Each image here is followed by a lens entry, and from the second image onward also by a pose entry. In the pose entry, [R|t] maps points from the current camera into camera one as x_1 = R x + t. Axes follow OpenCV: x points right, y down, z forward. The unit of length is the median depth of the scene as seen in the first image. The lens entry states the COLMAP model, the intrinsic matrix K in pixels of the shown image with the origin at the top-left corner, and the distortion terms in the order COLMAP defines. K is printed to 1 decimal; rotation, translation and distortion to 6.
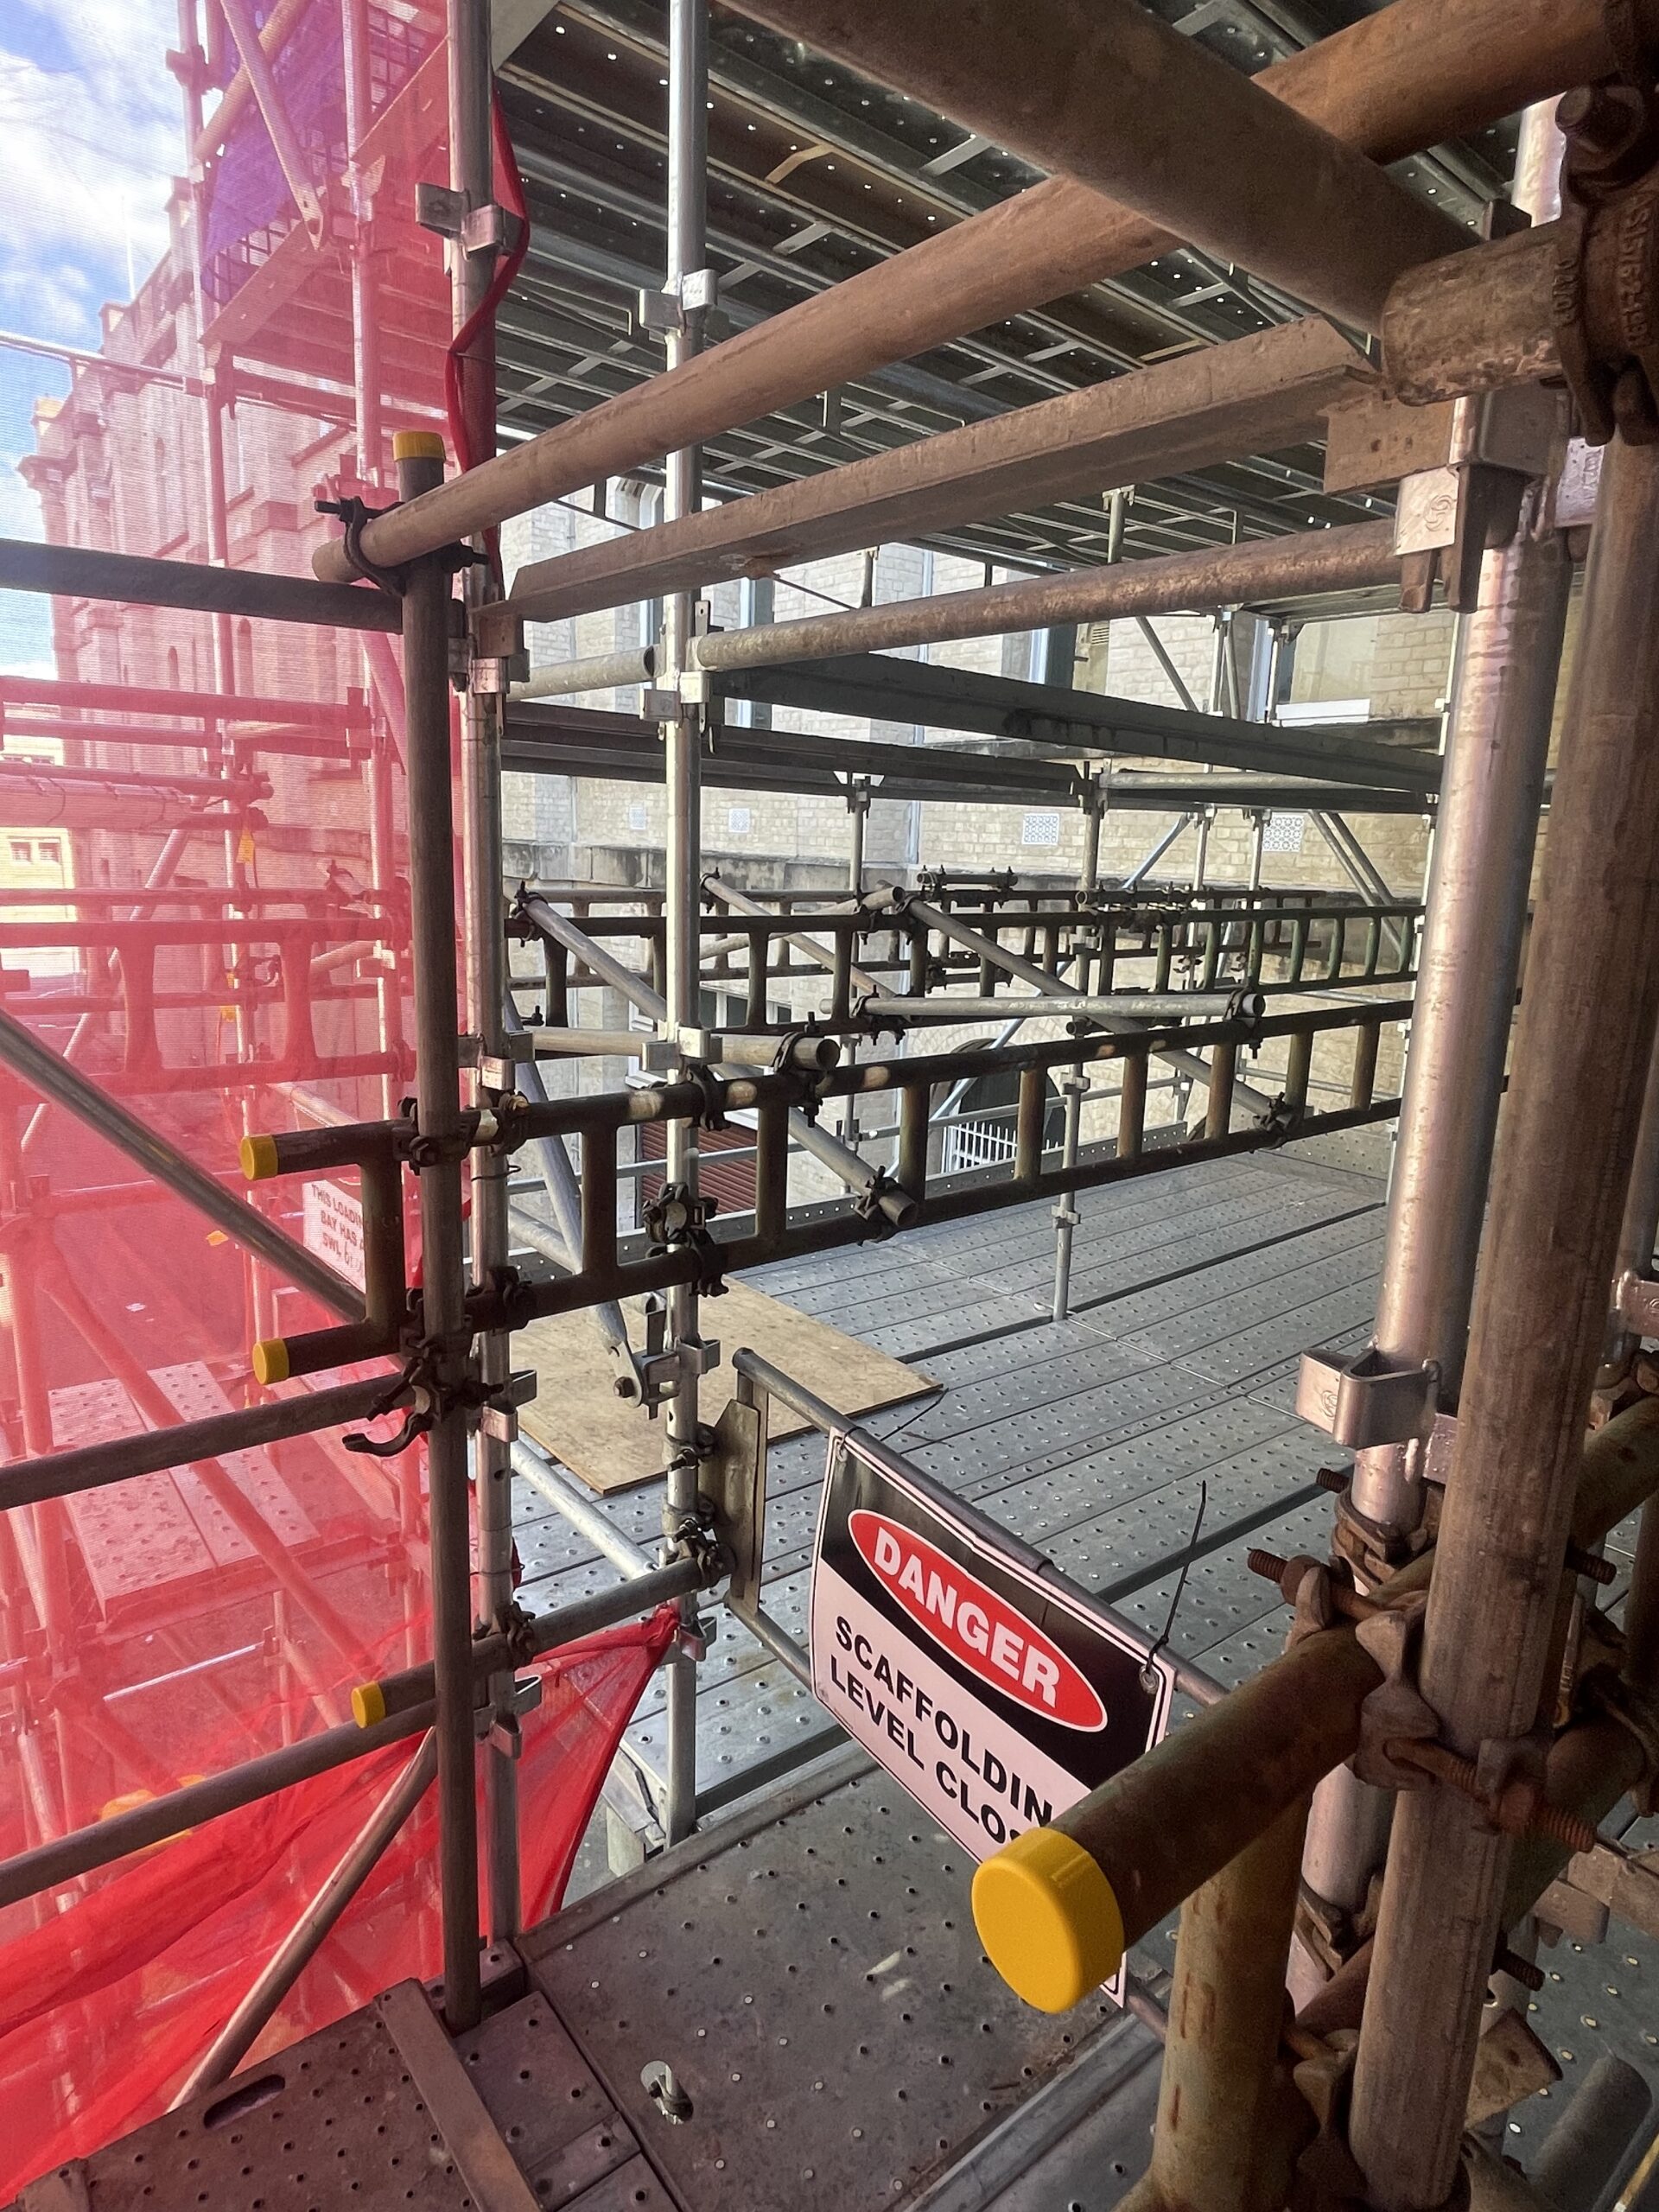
lens RADIAL K [[1243.7, 0, 835.3], [0, 1243.7, 1104.5], [0, 0, 1]] dist [0.001382, 0.000078]
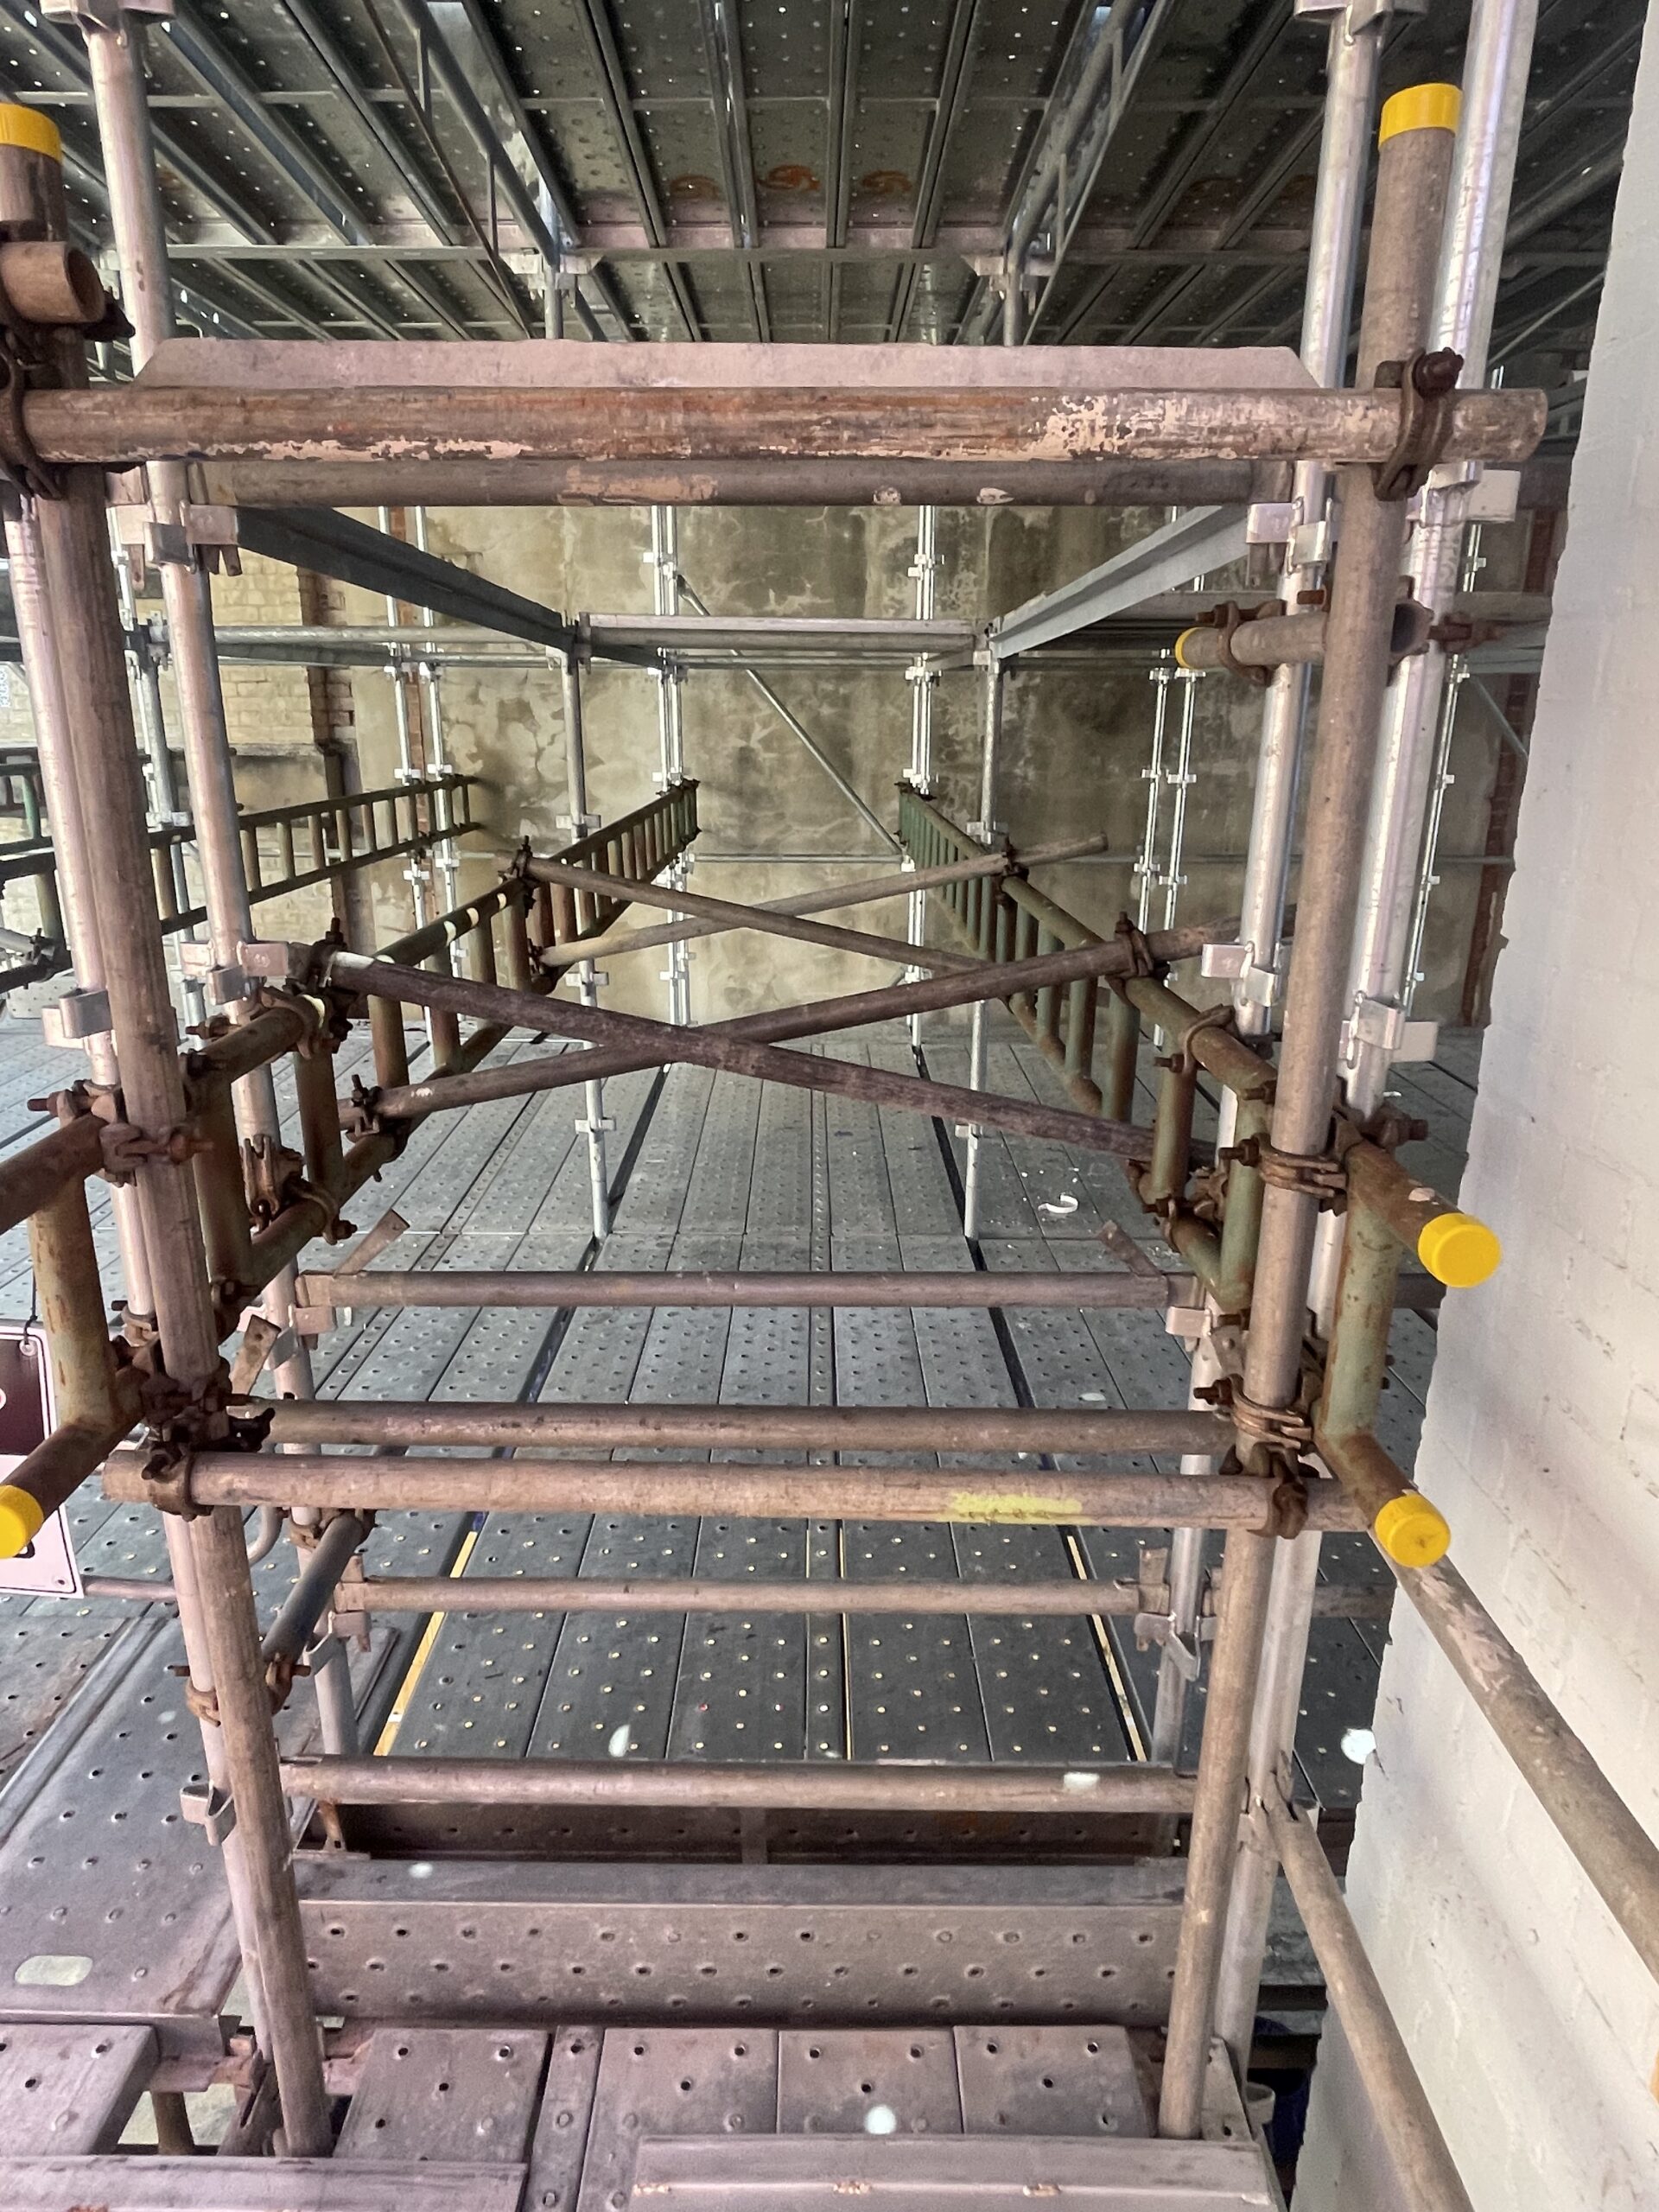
lens RADIAL K [[1243.7, 0, 823.6], [0, 1243.7, 1101.7], [0, 0, 1]] dist [0.001382, 0.000078]
pose [[0.620324, -0.258289, 0.740597, -0.282796], [0.175261, 0.965995, 0.190100, 0.229762], [-0.764514, 0.011874, 0.644498, -1.039823]]
